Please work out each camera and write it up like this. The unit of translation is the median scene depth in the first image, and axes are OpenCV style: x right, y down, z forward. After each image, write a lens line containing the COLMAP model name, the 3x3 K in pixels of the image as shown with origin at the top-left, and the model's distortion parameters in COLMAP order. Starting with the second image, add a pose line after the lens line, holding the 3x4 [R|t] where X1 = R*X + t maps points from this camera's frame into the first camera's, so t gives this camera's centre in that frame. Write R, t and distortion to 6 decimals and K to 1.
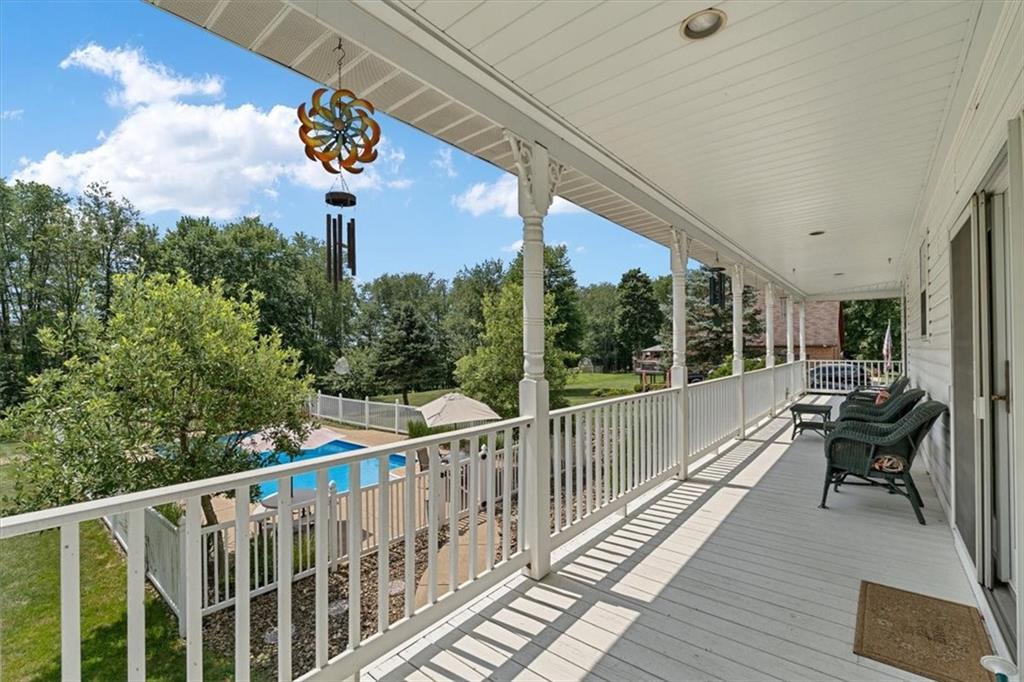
lens RADIAL K [[447.2, 0, 513.0], [0, 447.2, 343.8], [0, 0, 1]] dist [-0.002954, 0.000295]
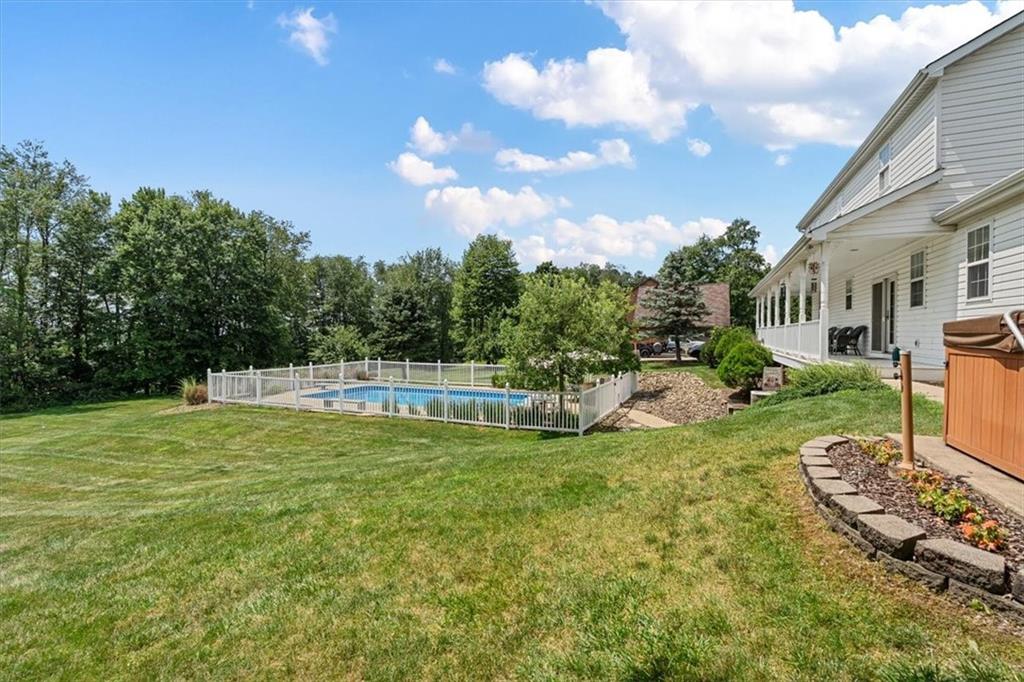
lens RADIAL K [[447.2, 0, 509.9], [0, 447.2, 342.6], [0, 0, 1]] dist [-0.002954, 0.000295]
pose [[0.964835, 0.002617, 0.262843, -0.270362], [-0.009676, 0.999626, 0.025567, 0.019030], [-0.262678, -0.027211, 0.964500, -0.164932]]
